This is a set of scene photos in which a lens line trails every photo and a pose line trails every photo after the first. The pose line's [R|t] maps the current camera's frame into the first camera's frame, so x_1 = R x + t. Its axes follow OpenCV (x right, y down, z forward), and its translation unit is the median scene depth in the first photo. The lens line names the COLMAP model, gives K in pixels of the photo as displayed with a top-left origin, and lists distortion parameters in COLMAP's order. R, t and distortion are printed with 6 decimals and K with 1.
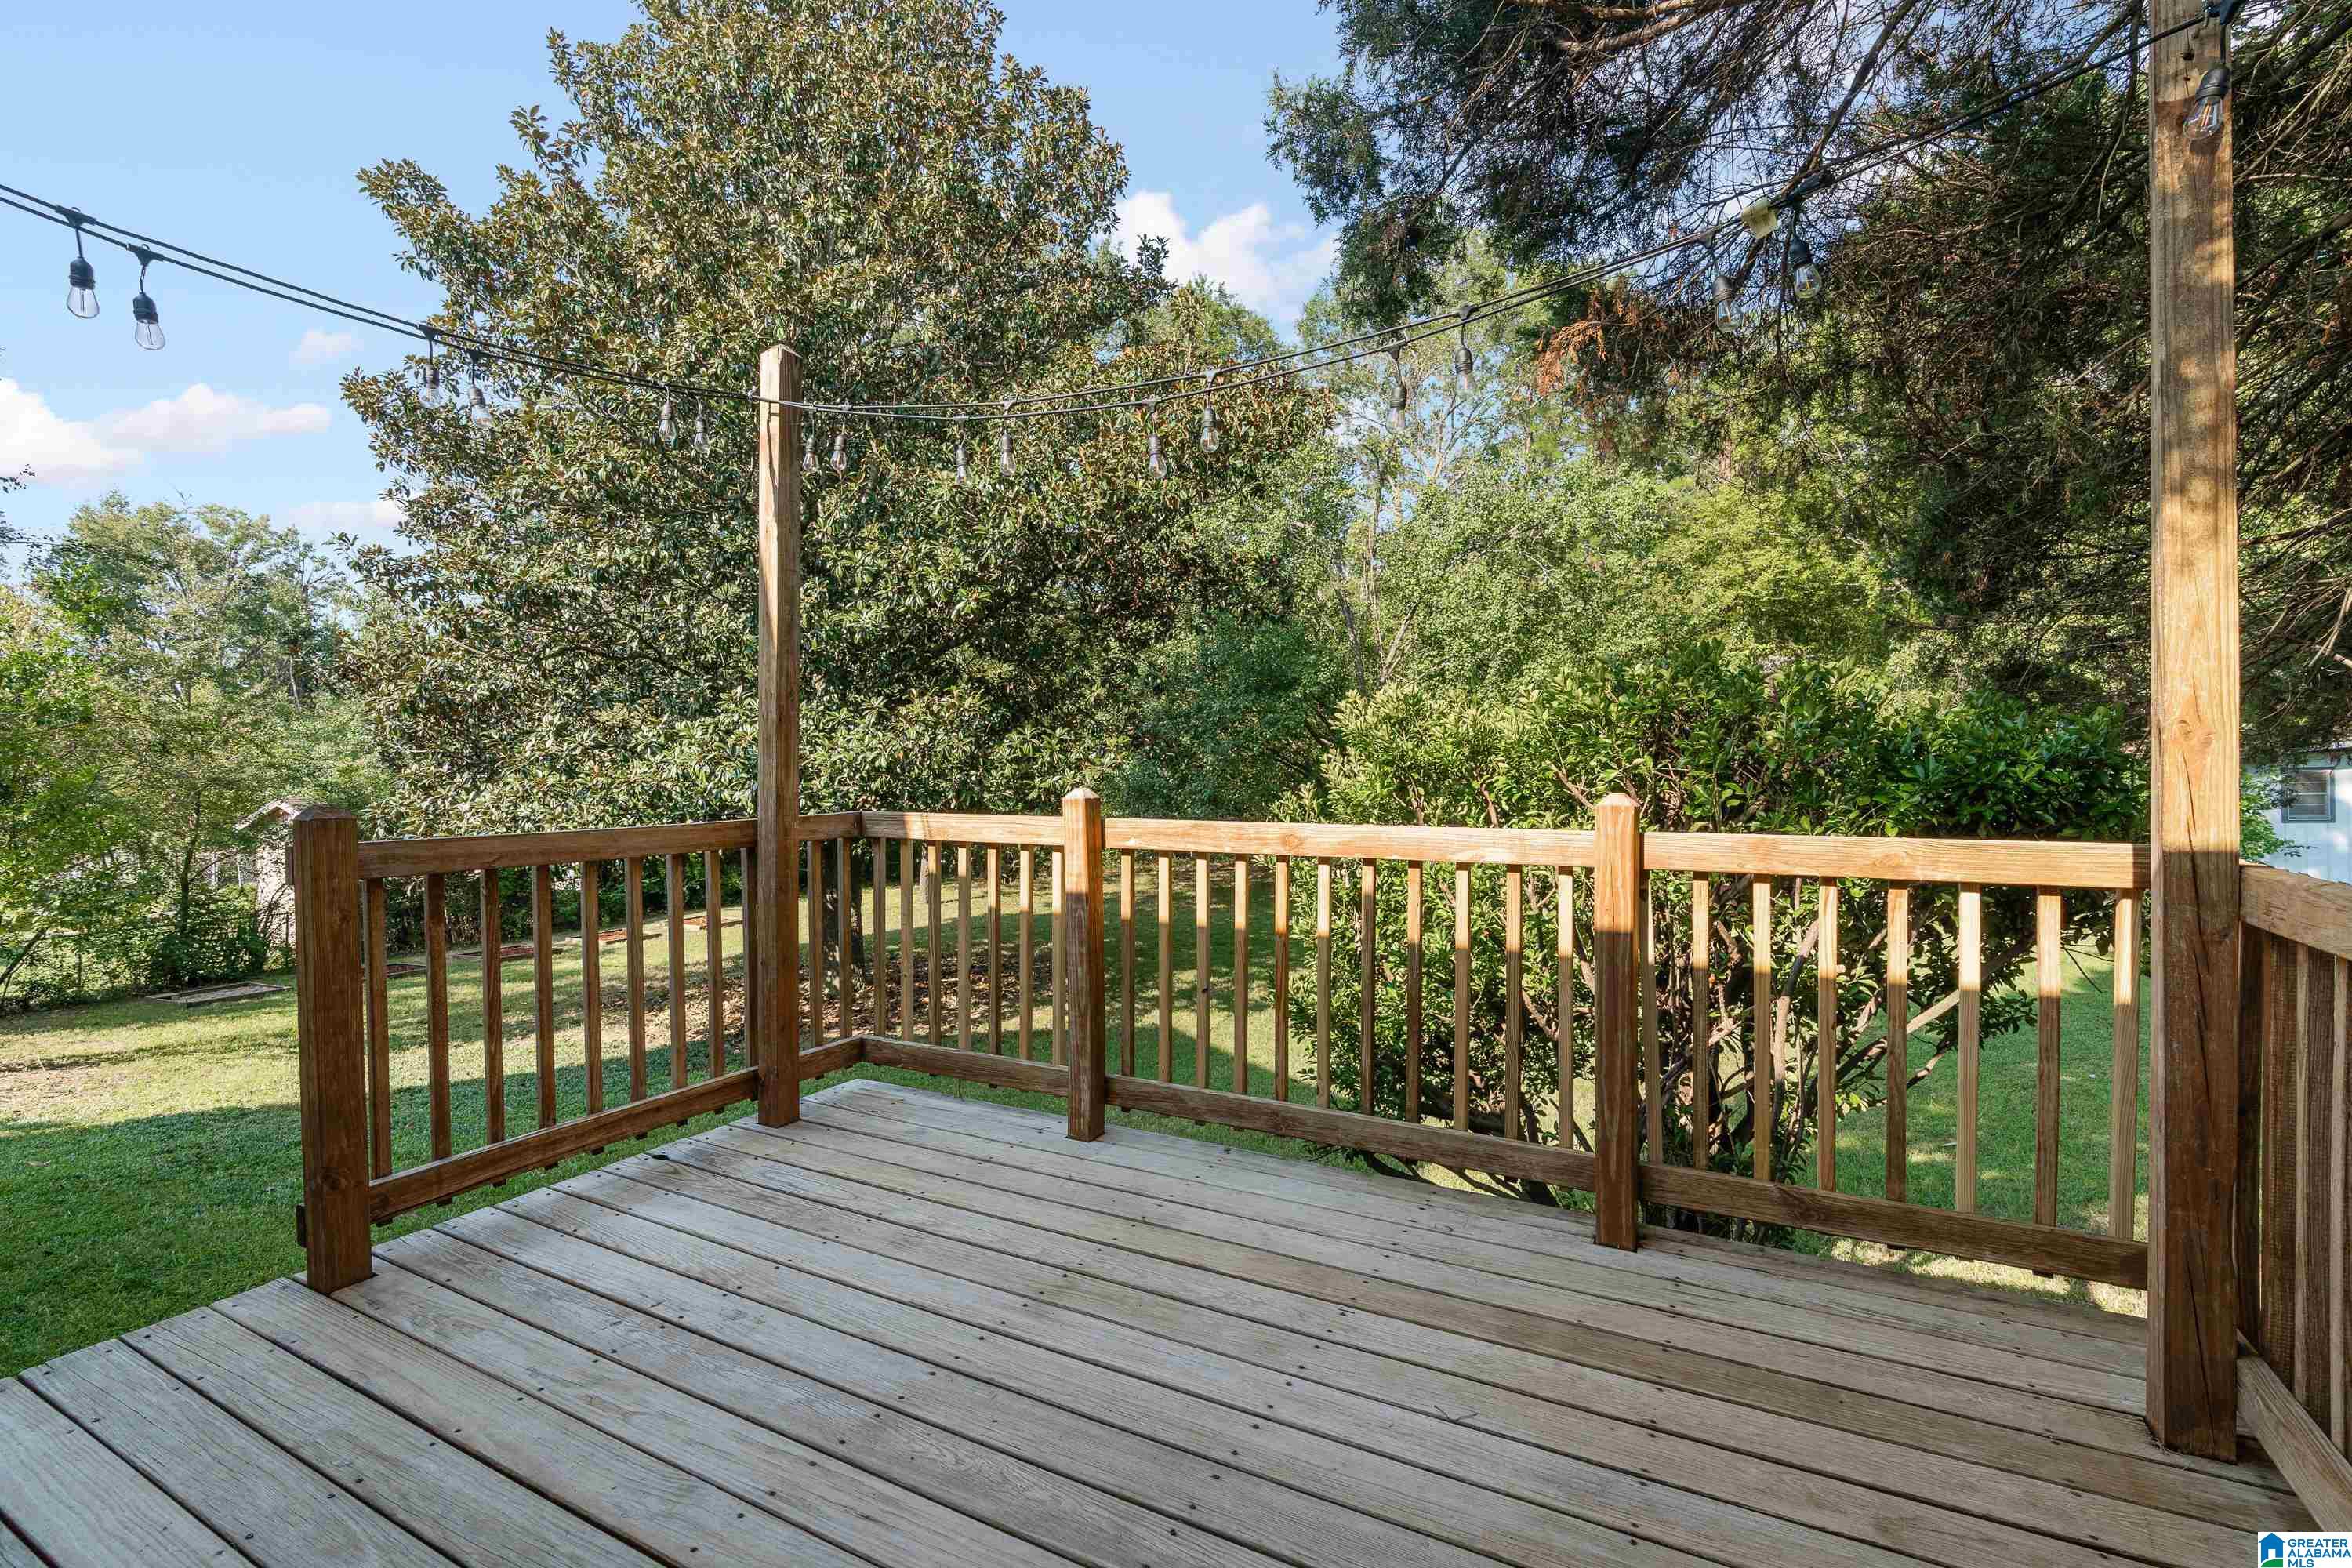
lens RADIAL K [[1068.0, 0, 1171.0], [0, 1068.0, 774.8], [0, 0, 1]] dist [-0.005285, 0.003551]
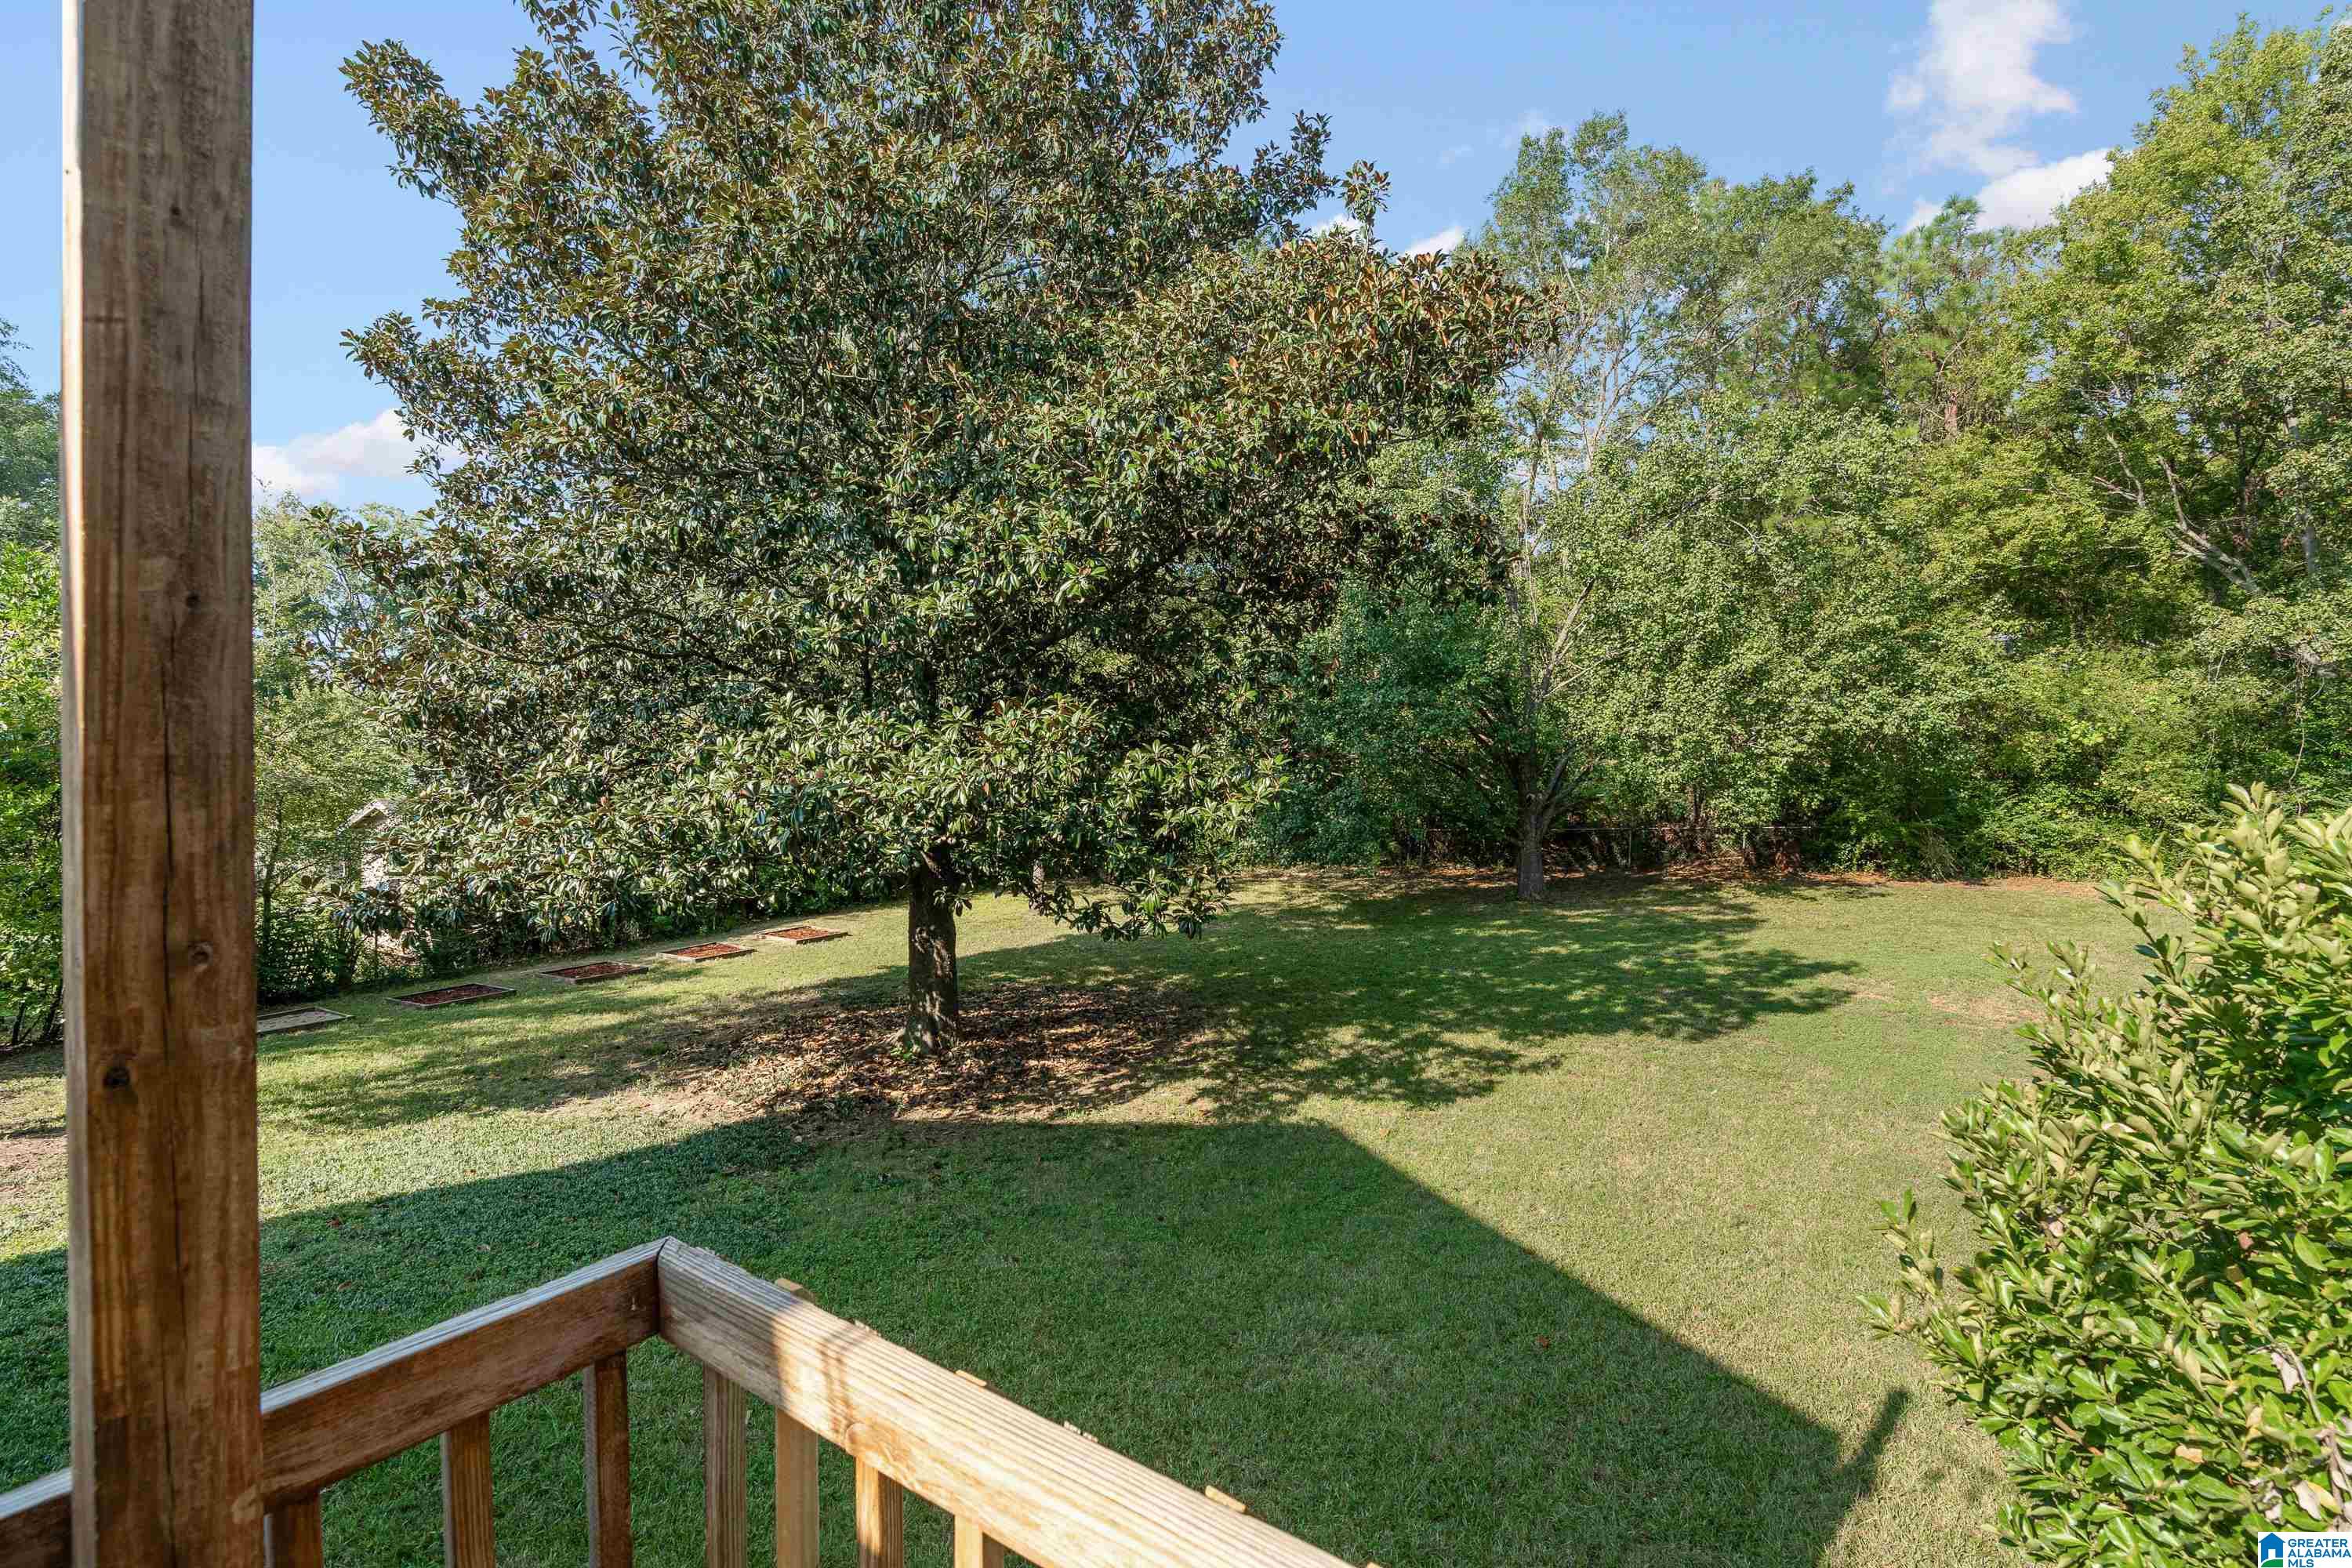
lens RADIAL K [[1068.0, 0, 1181.5], [0, 1068.0, 776.1], [0, 0, 1]] dist [-0.005285, 0.003551]
pose [[0.994977, 0.003177, -0.100053, -0.038507], [-0.001426, 0.999845, 0.017567, -0.034712], [0.100093, -0.017336, 0.994827, 0.238139]]
